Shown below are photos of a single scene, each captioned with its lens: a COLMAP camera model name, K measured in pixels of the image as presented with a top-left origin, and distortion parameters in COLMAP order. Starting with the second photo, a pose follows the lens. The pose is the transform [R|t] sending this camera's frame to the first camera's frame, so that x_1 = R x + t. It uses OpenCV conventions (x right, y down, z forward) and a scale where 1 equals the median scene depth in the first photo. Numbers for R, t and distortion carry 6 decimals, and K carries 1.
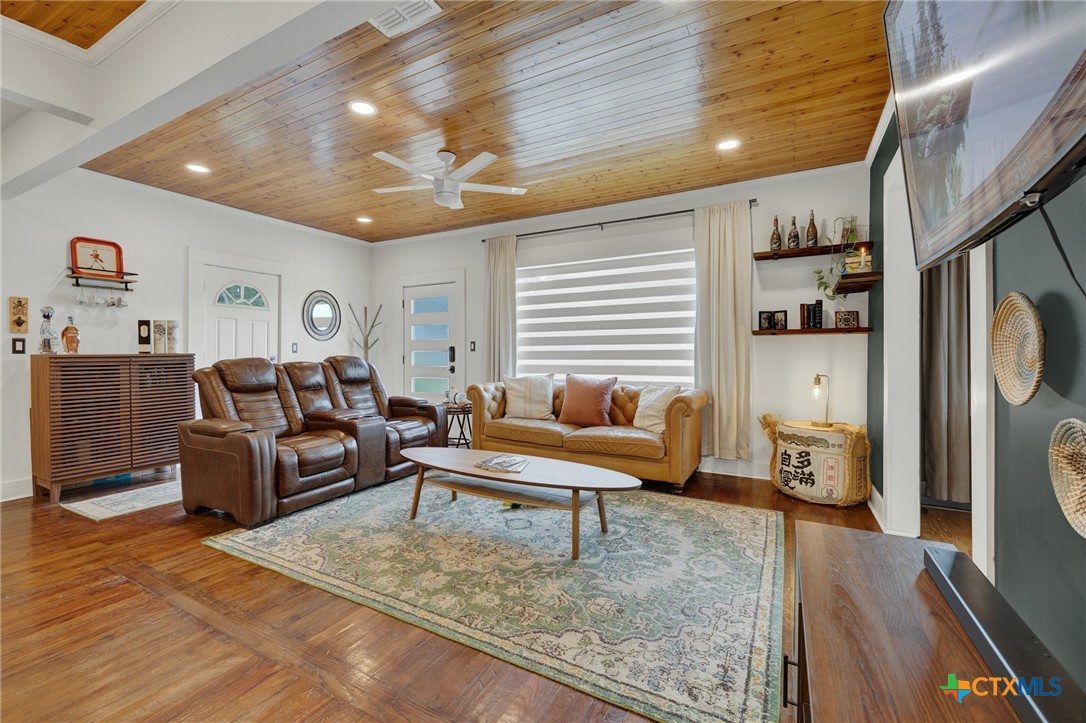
lens RADIAL K [[458.7, 0, 533.6], [0, 458.7, 358.7], [0, 0, 1]] dist [-0.002662, -0.000012]
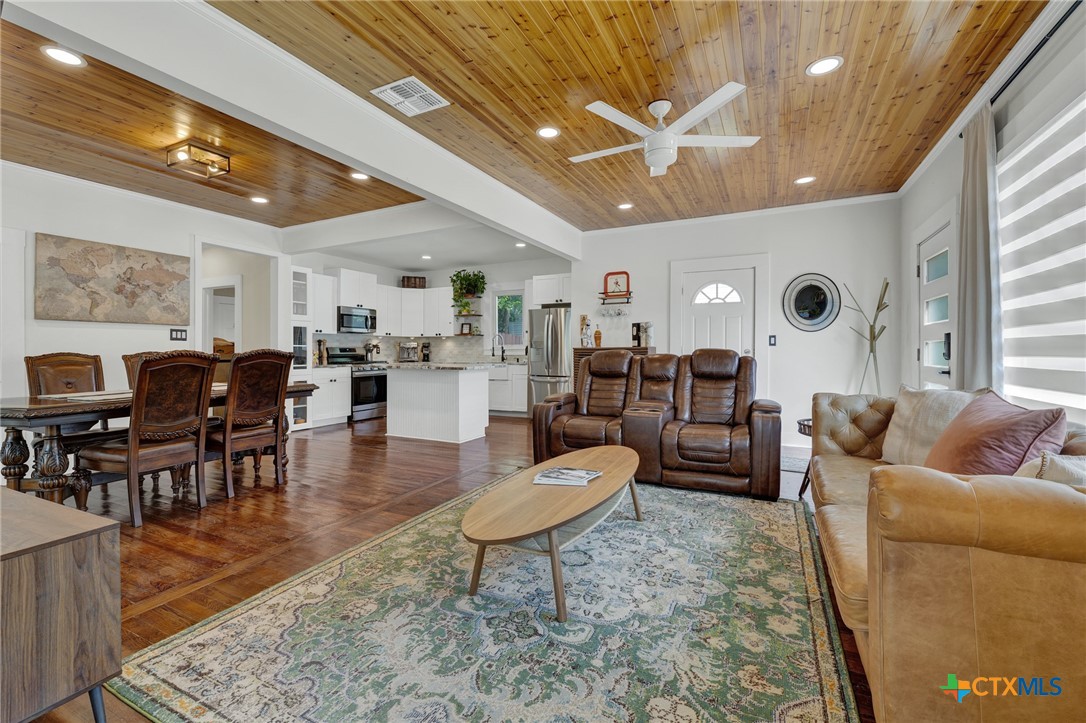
lens RADIAL K [[470.6, 0, 543.2], [0, 470.6, 350.0], [0, 0, 1]] dist [0.000604, 0.000158]
pose [[0.044950, 0.000890, -0.998989, 0.634886], [-0.010125, 0.999949, 0.000435, 0.000079], [0.998938, 0.010096, 0.044957, 0.737927]]
